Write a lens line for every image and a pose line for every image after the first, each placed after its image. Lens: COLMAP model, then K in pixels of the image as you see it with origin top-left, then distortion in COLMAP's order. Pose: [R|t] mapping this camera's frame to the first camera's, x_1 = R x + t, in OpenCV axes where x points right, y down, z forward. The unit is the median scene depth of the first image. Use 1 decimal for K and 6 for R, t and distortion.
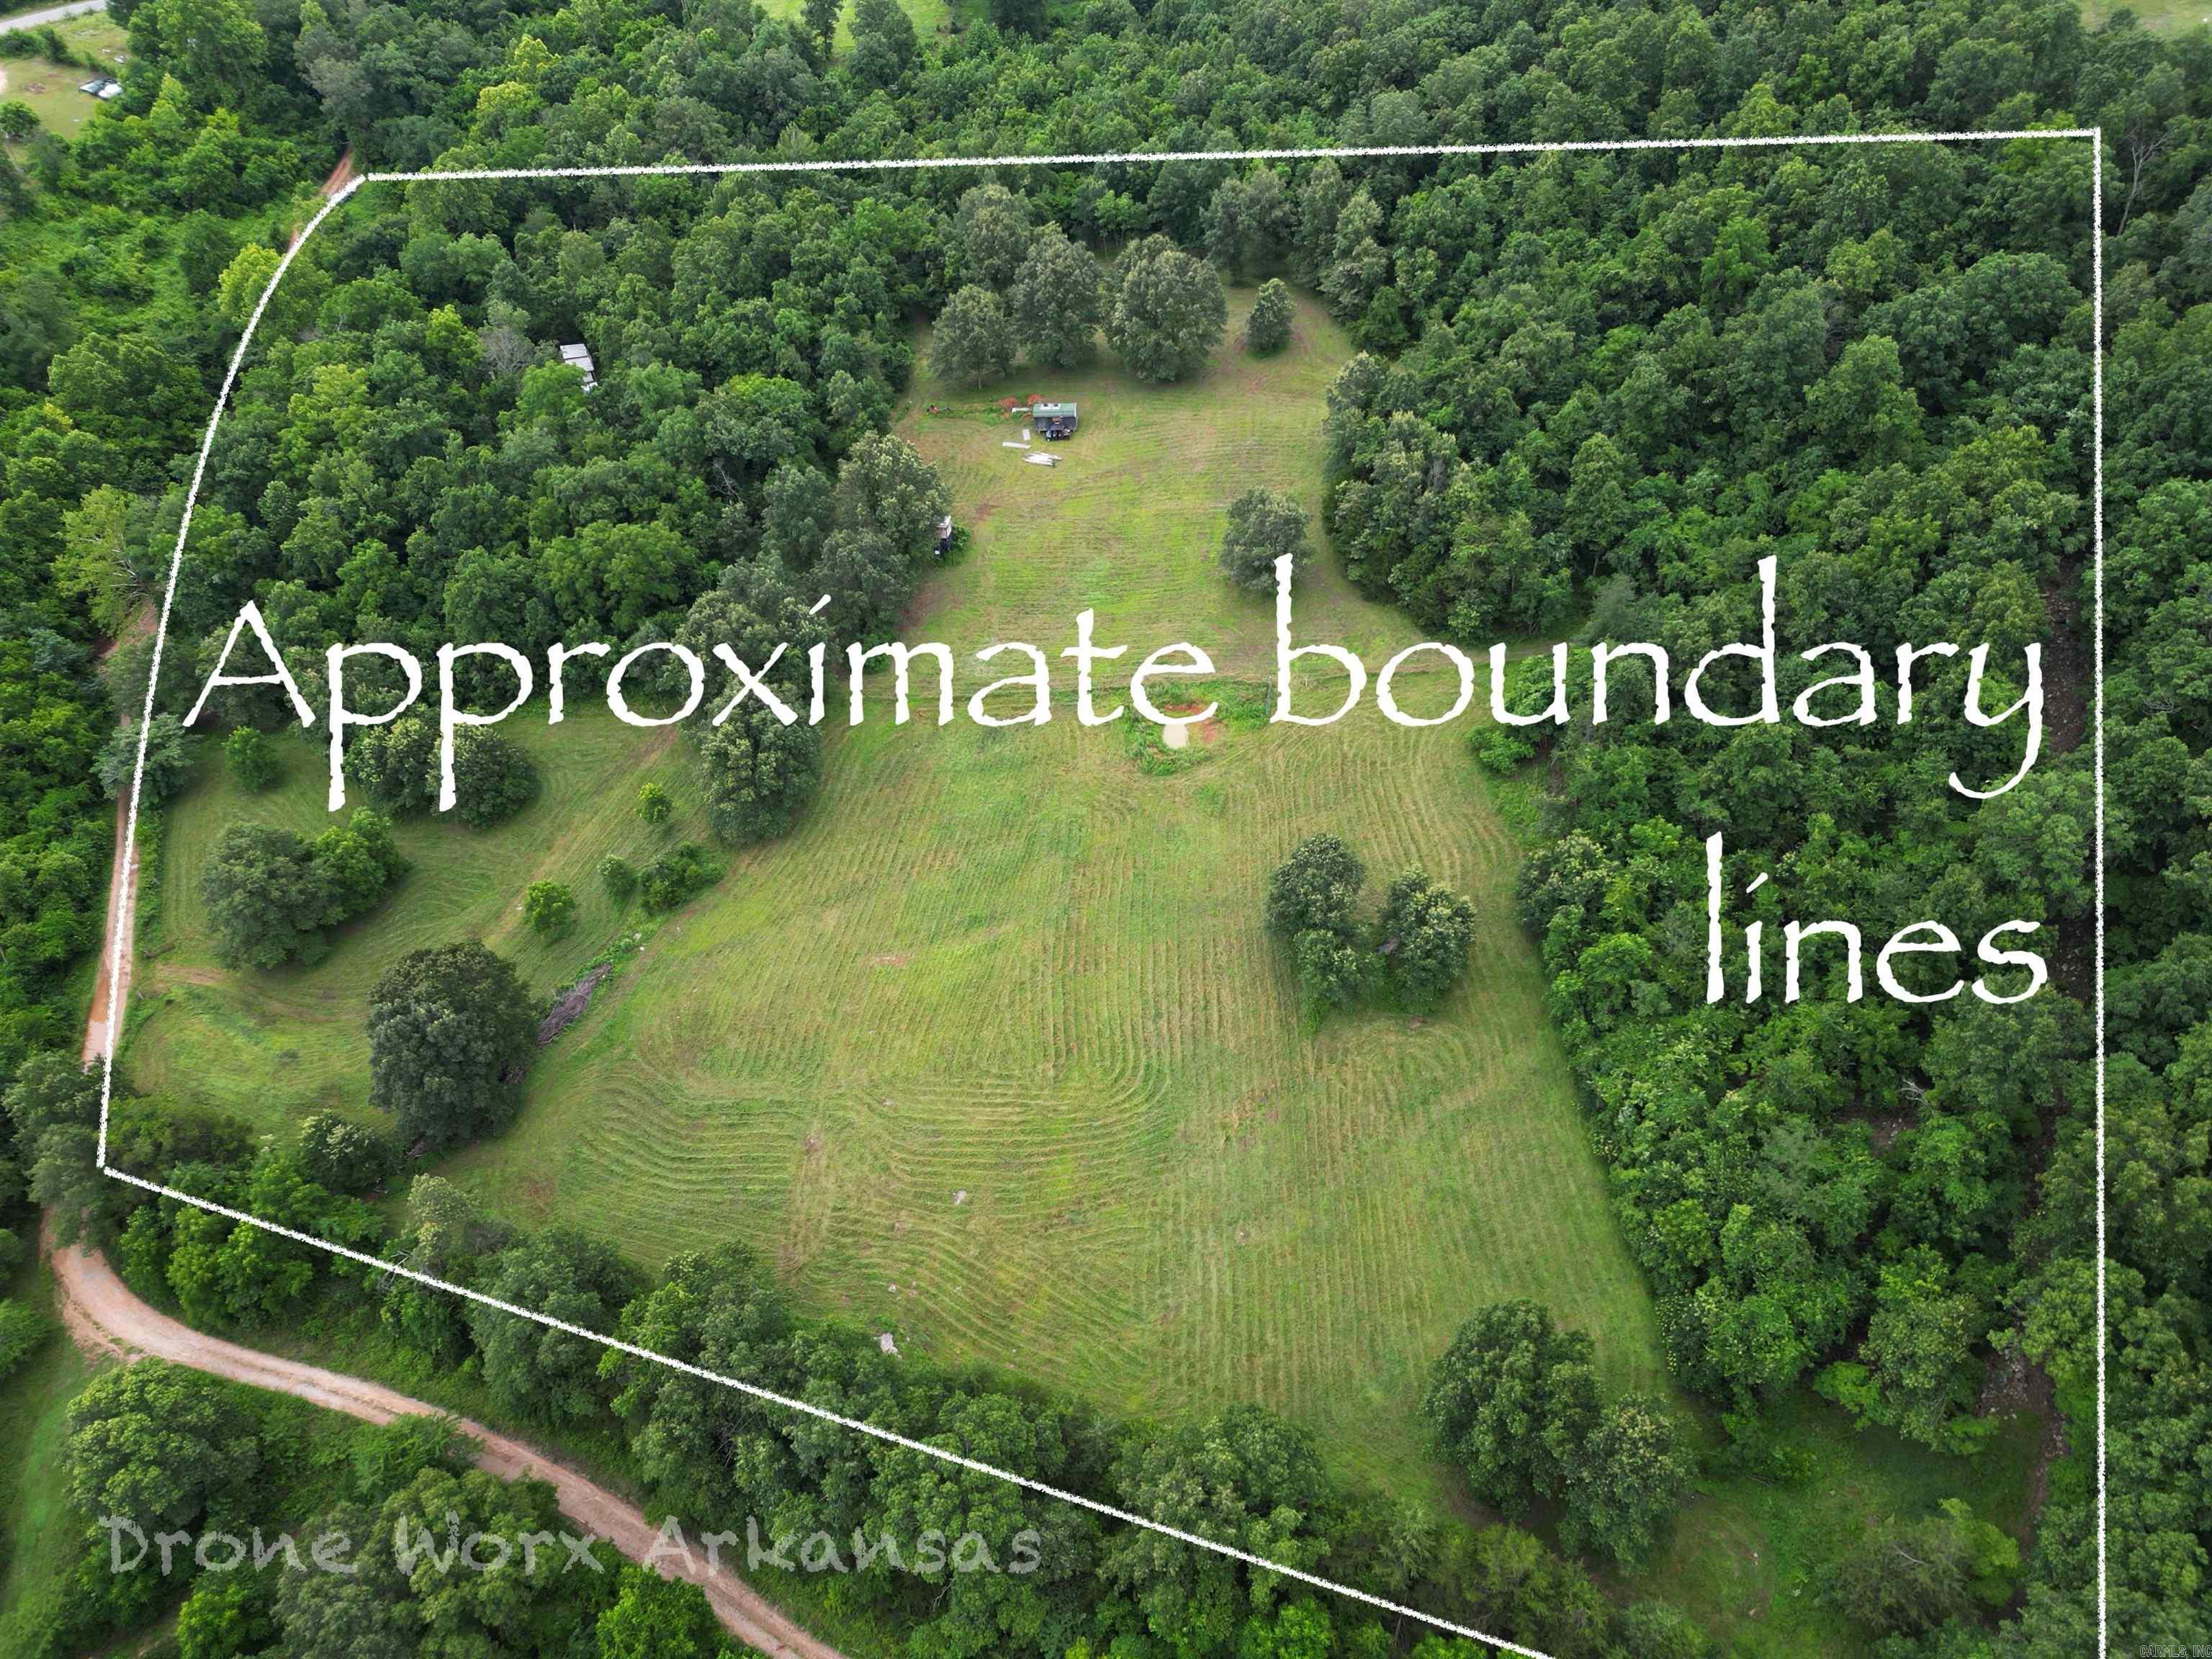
lens RADIAL K [[1551.2, 0, 1117.7], [0, 1551.2, 825.9], [0, 0, 1]] dist [0.049273, -0.025952]
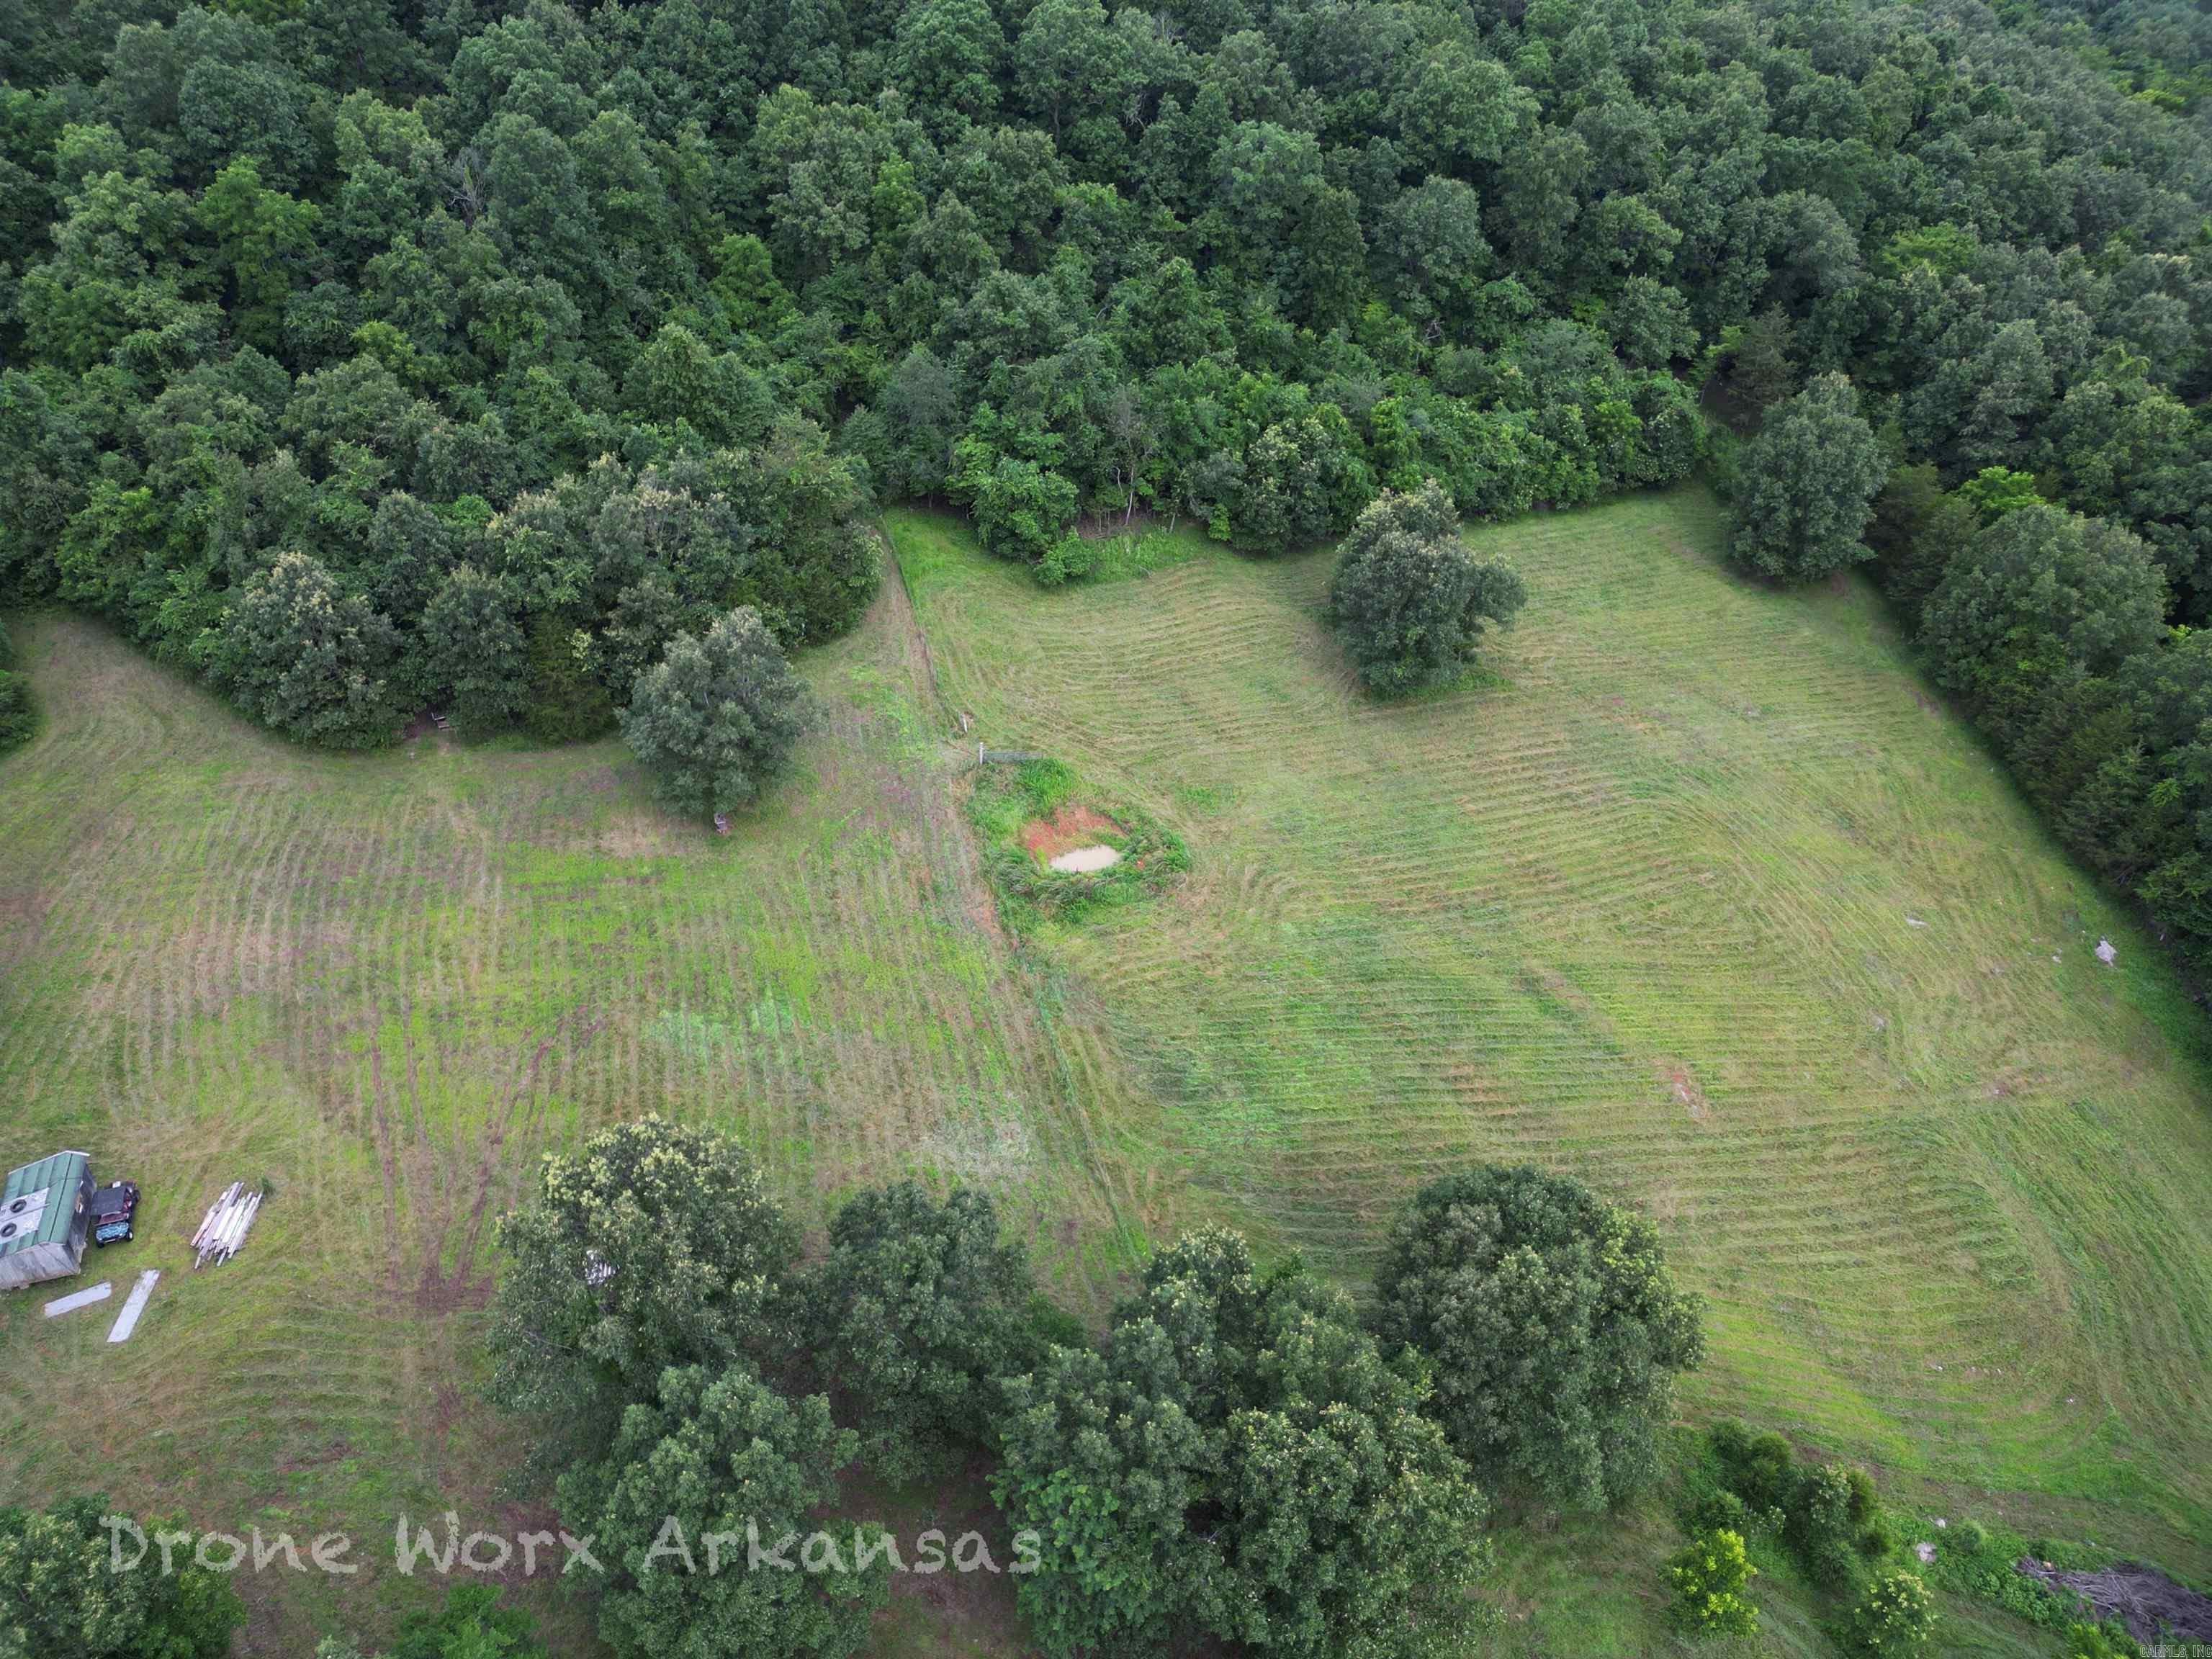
lens RADIAL K [[1562.8, 0, 1106.0], [0, 1562.8, 829.5], [0, 0, 1]] dist [0.101670, -0.076438]
pose [[-0.350692, -0.549762, 0.758141, -0.406684], [0.657524, 0.431909, 0.617346, -0.417504], [-0.666841, 0.714994, 0.210015, 0.779081]]
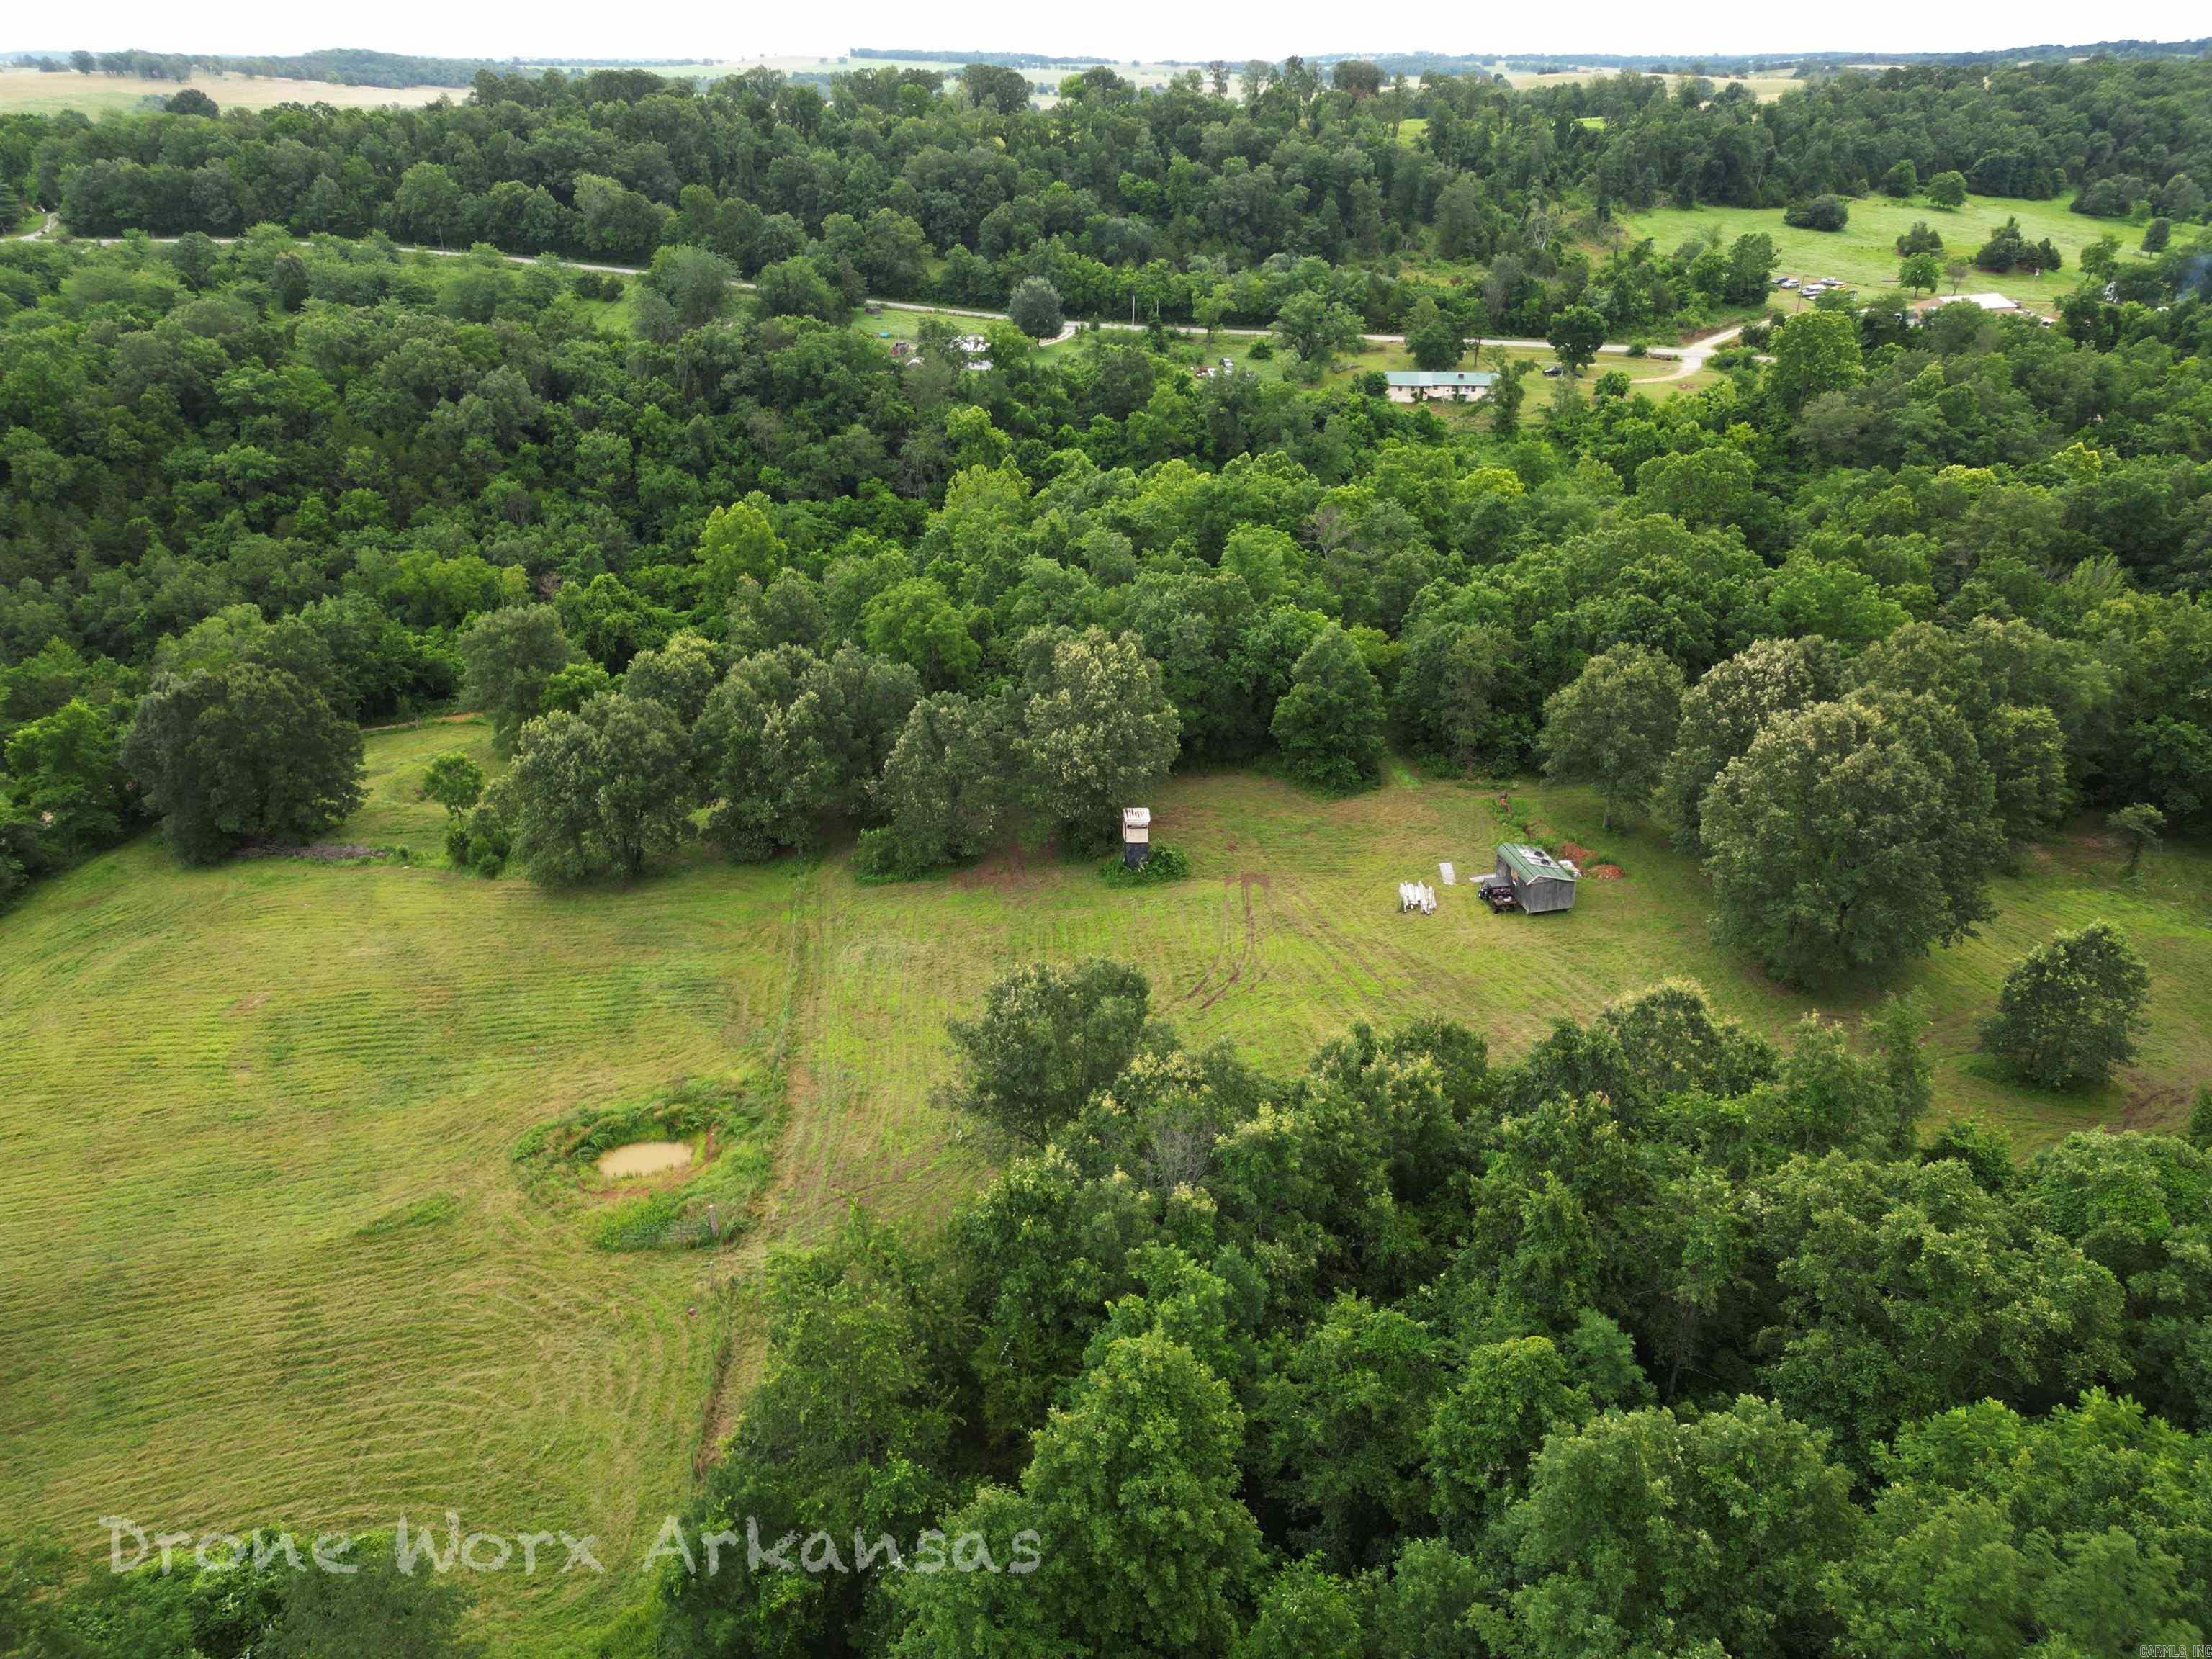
lens RADIAL K [[1551.2, 0, 1117.7], [0, 1551.2, 825.9], [0, 0, 1]] dist [0.049273, -0.025952]
pose [[0.189960, 0.424642, -0.885209, 0.424726], [-0.705330, 0.686213, 0.177823, -0.300729], [0.682953, 0.590585, 0.429866, 0.756776]]
